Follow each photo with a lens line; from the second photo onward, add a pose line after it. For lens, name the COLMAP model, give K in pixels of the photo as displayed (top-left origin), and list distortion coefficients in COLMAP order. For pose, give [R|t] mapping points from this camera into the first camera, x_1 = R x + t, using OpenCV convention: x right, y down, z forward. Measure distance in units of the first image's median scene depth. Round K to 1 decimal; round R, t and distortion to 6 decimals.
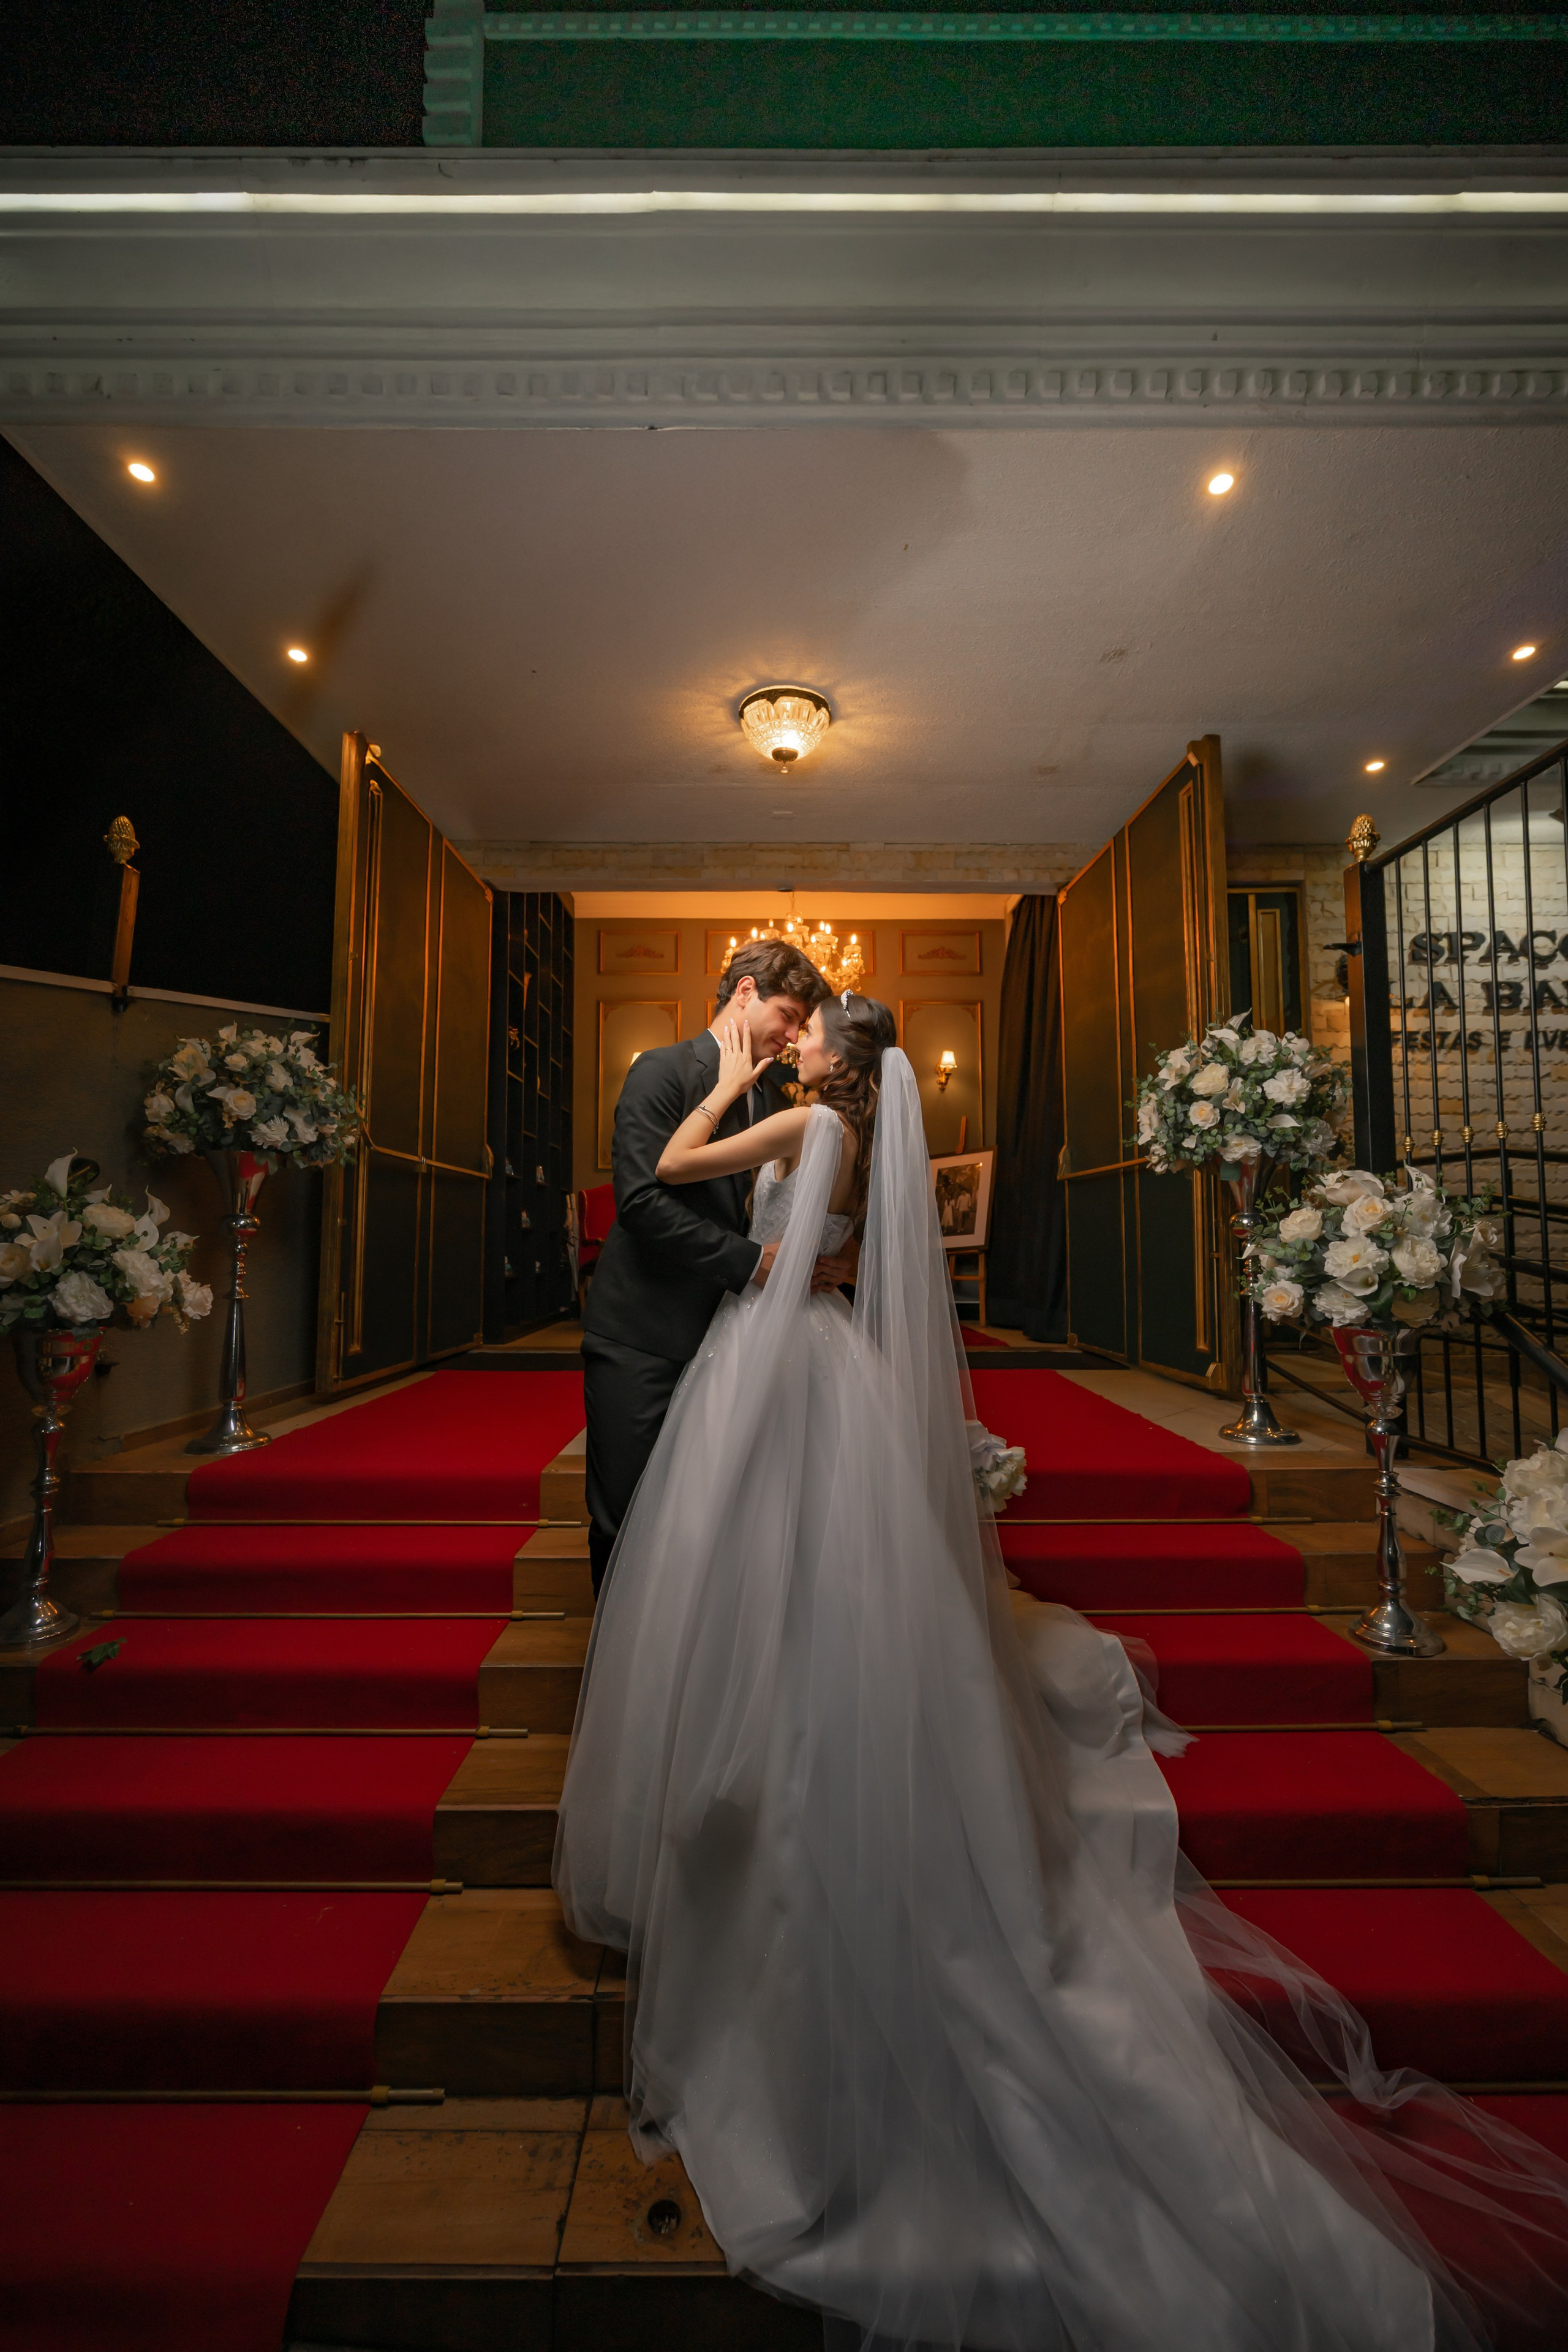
lens RADIAL K [[987.7, 0, 784.0], [0, 987.7, 1176.0], [0, 0, 1]] dist [-0.000522, -0.000196]
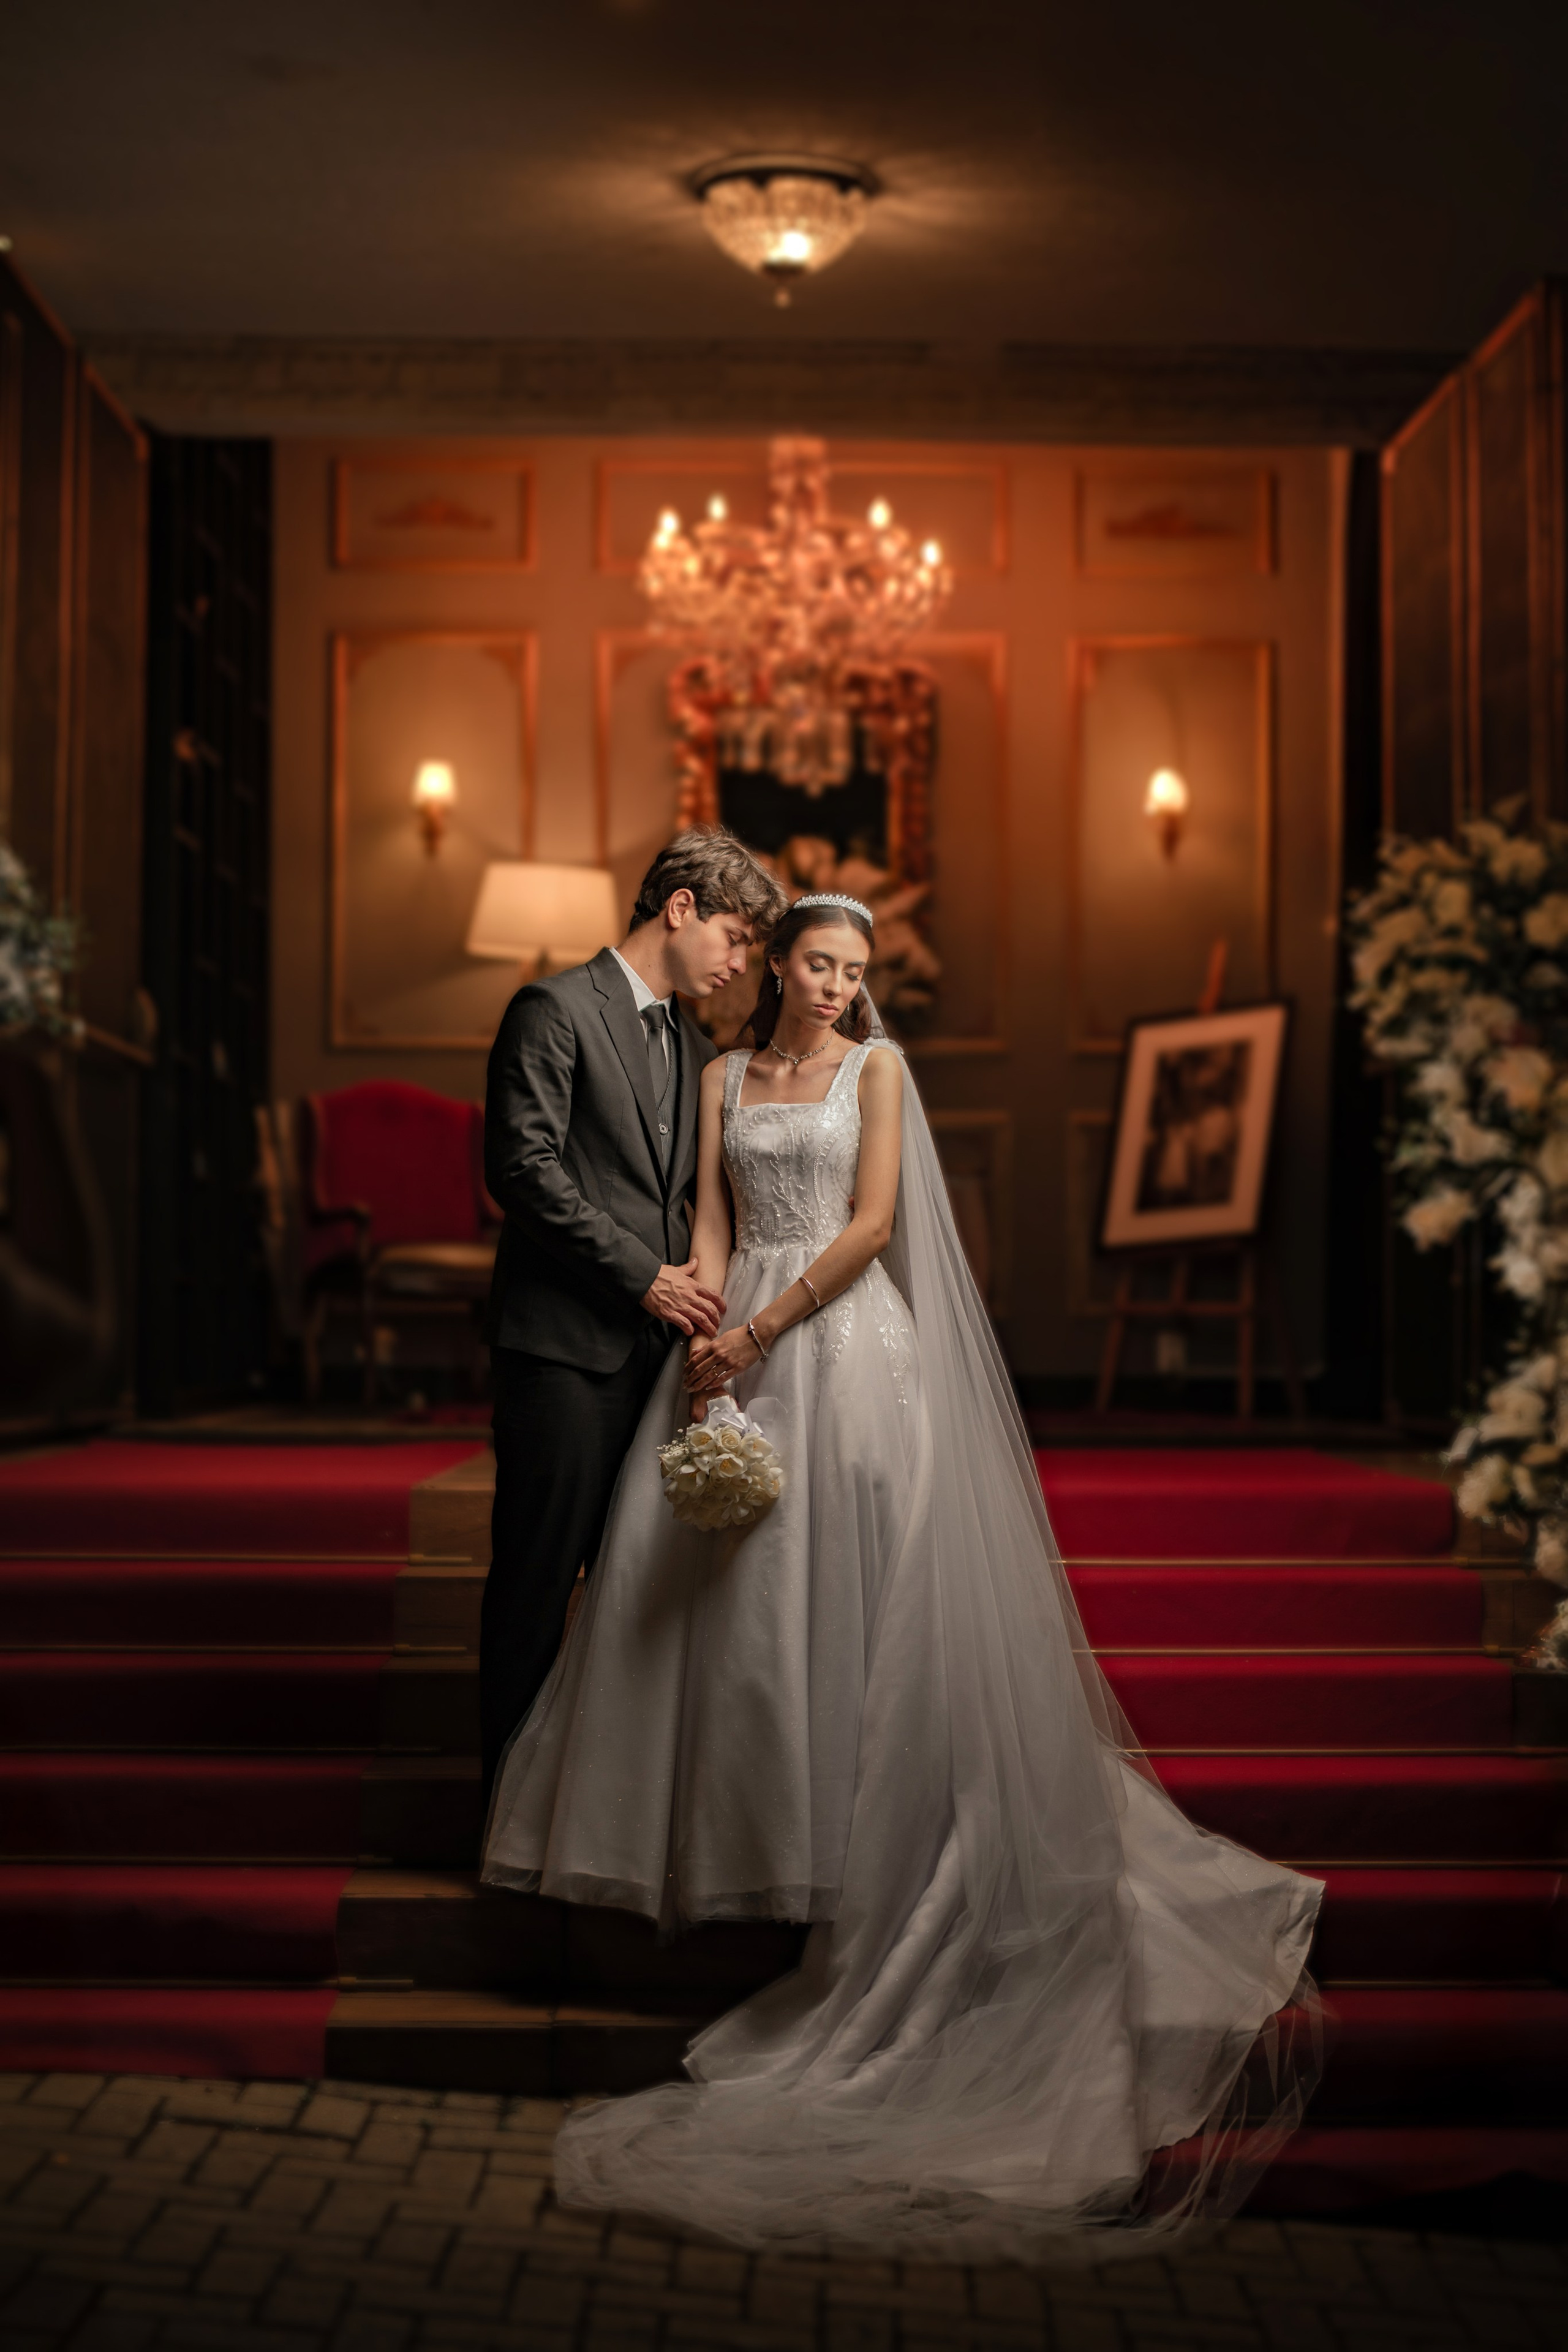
lens RADIAL K [[3323.3, 0, 784.0], [0, 3323.3, 1176.0], [0, 0, 1]] dist [0.007167, 0.000136]
pose [[0.999976, 0.005511, -0.004144, 0.012001], [-0.005387, 0.999552, 0.029429, 0.010614], [0.004304, -0.029406, 0.999558, -0.843452]]
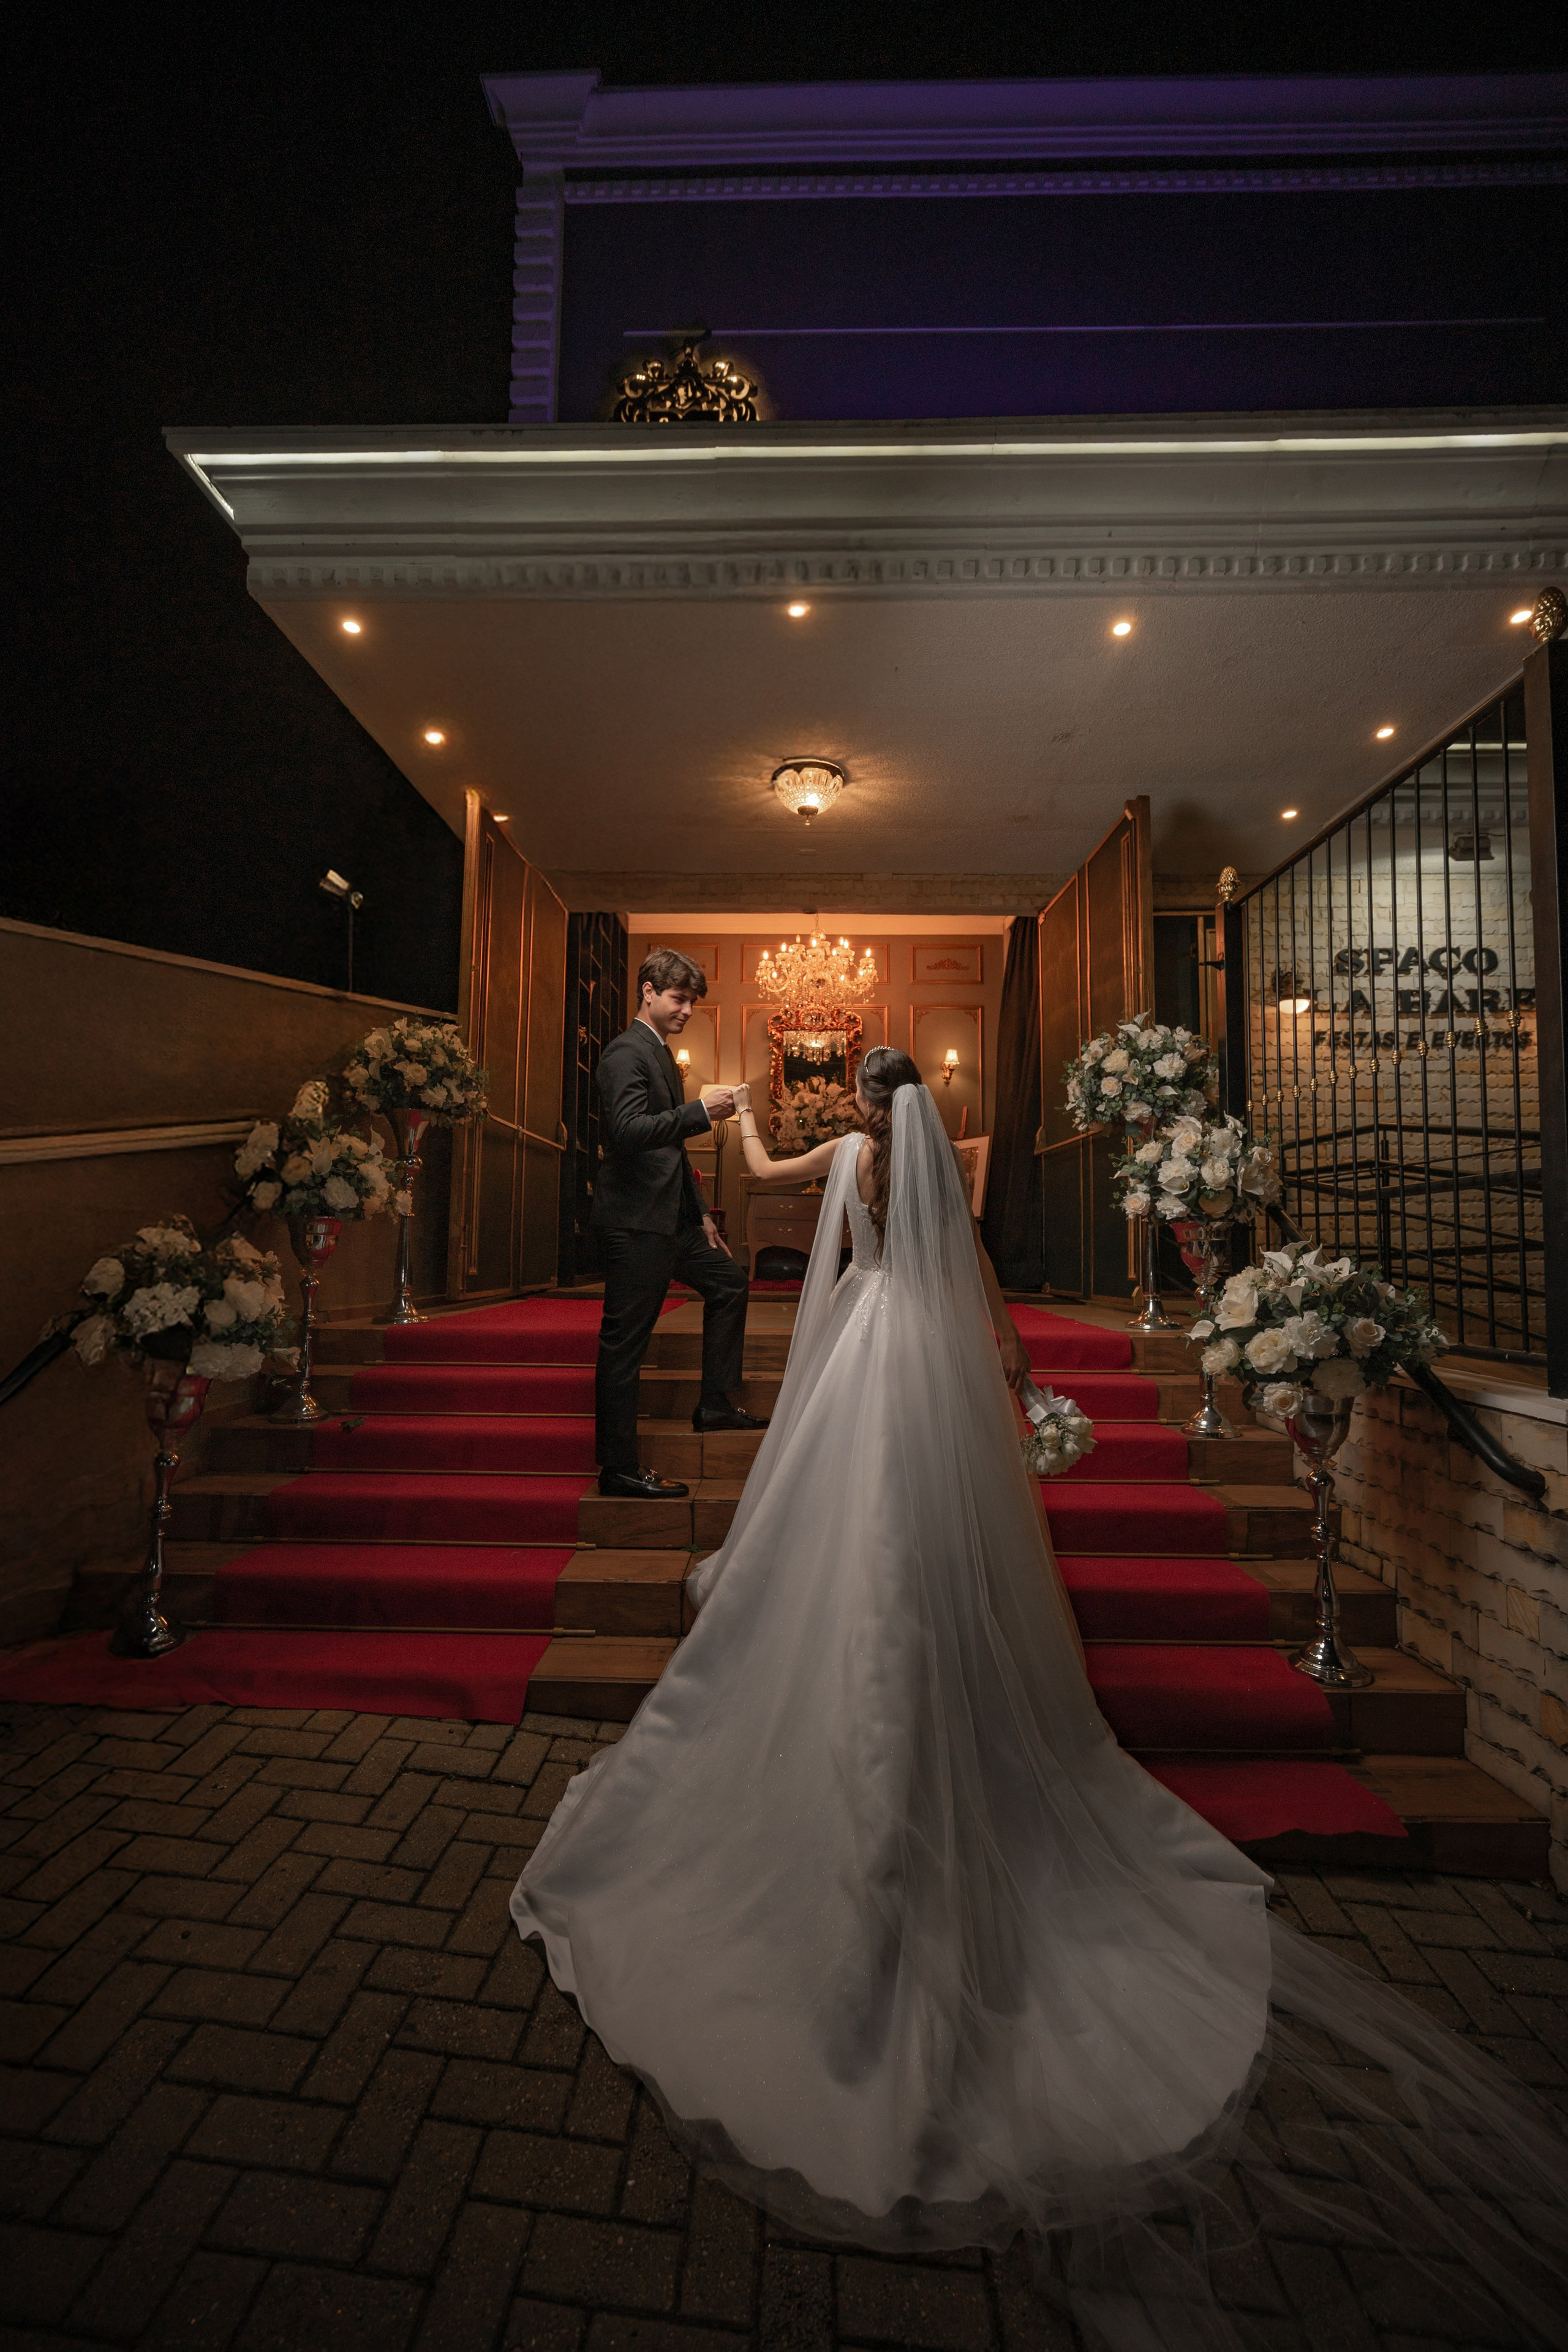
lens RADIAL K [[953.1, 0, 784.0], [0, 953.1, 1176.0], [0, 0, 1]] dist [-0.000638, -0.000020]
pose [[0.999541, 0.007850, -0.029277, 0.010090], [-0.007878, 0.999969, -0.000862, 0.048820], [0.029269, 0.001093, 0.999571, -0.242351]]
